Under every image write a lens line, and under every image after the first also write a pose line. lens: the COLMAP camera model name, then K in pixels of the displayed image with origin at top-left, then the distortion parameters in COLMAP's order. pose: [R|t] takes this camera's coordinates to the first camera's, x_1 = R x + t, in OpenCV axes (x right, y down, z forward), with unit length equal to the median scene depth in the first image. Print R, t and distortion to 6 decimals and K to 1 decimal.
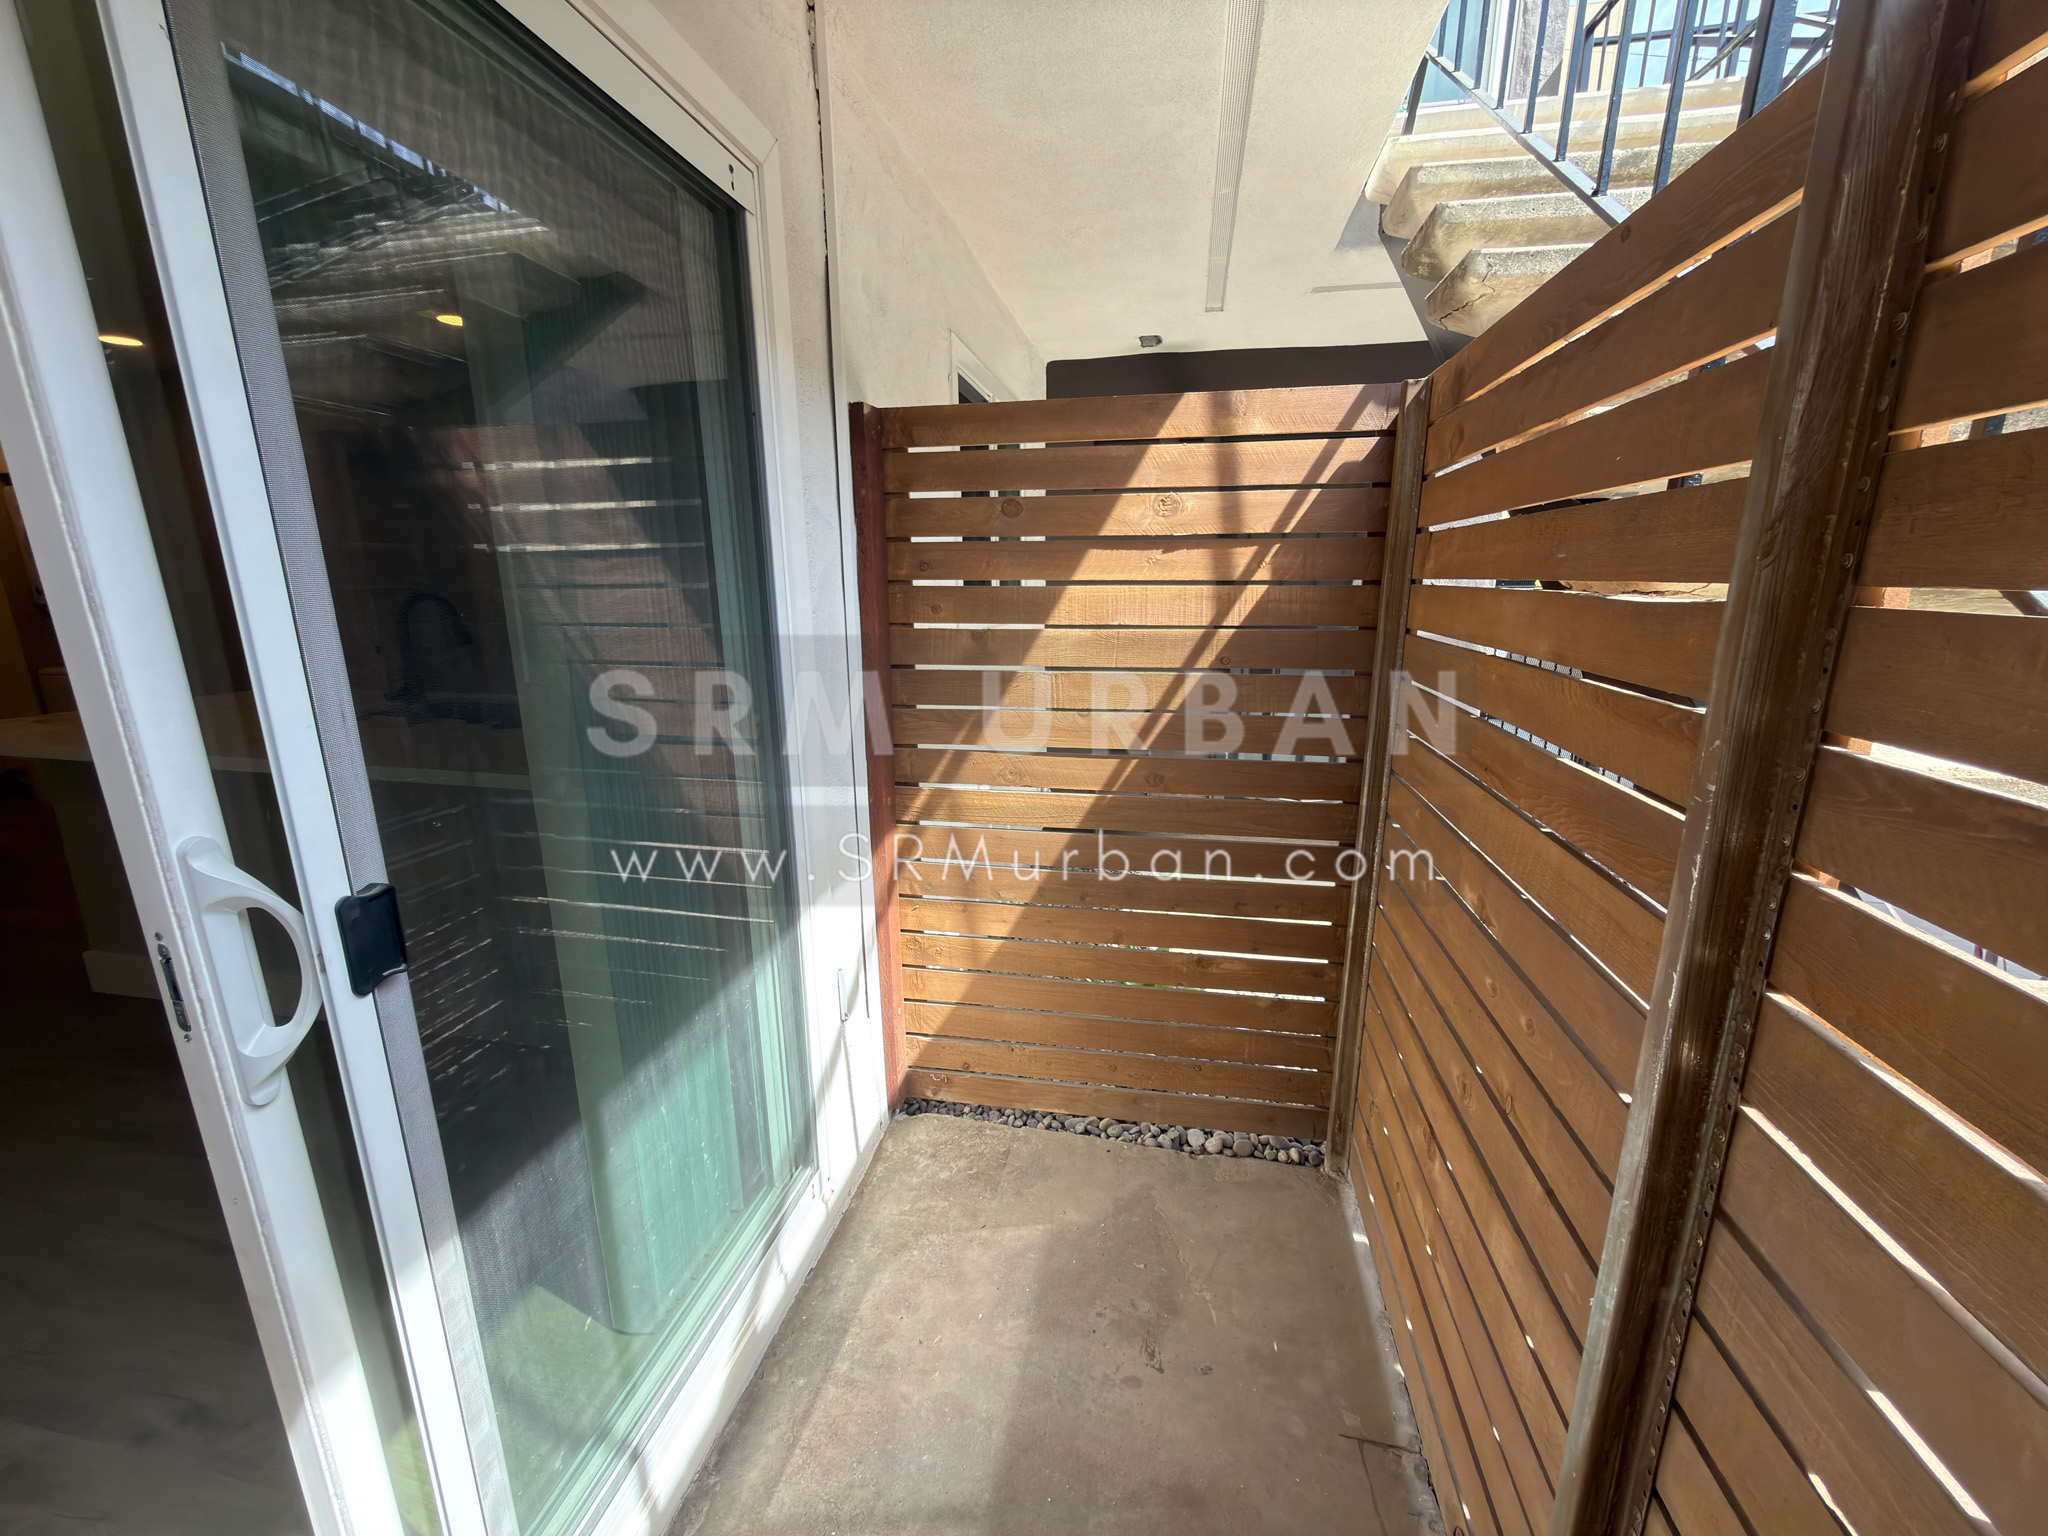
lens RADIAL K [[818.8, 0, 1024.7], [0, 818.8, 767.5], [0, 0, 1]] dist [0.002124, -0.000186]
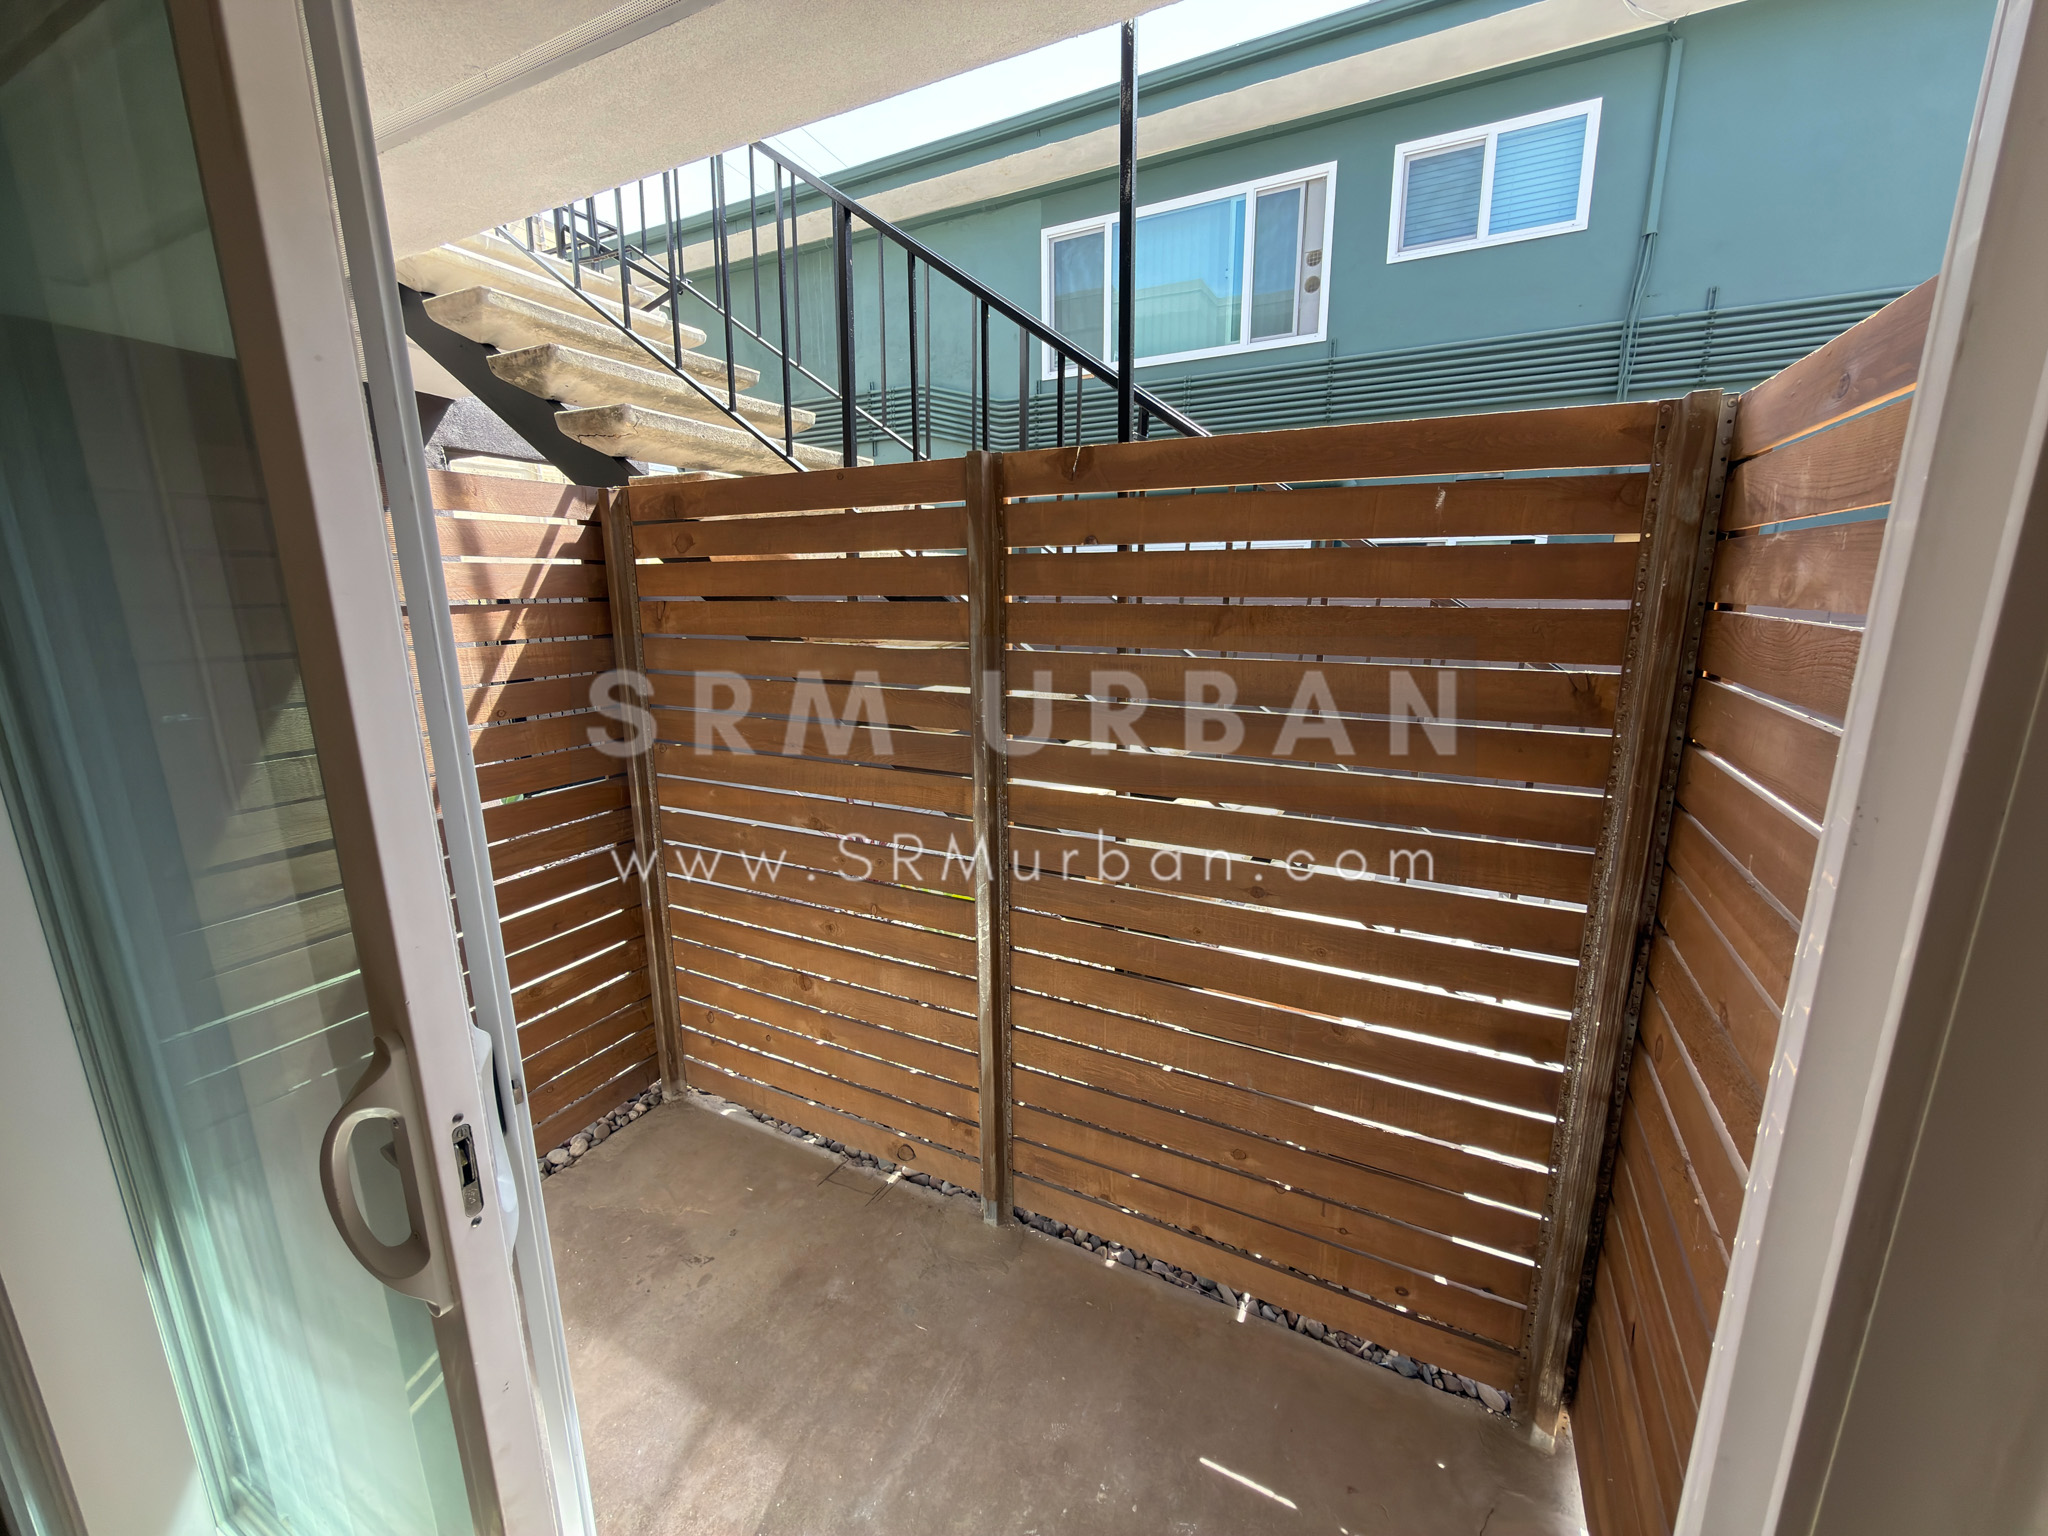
lens RADIAL K [[818.8, 0, 1024.7], [0, 818.8, 767.1], [0, 0, 1]] dist [0.002124, -0.000186]
pose [[0.281906, -0.207911, 0.936644, -0.621026], [0.226671, 0.963035, 0.145547, -0.064034], [-0.932282, 0.171279, 0.318613, 0.008737]]
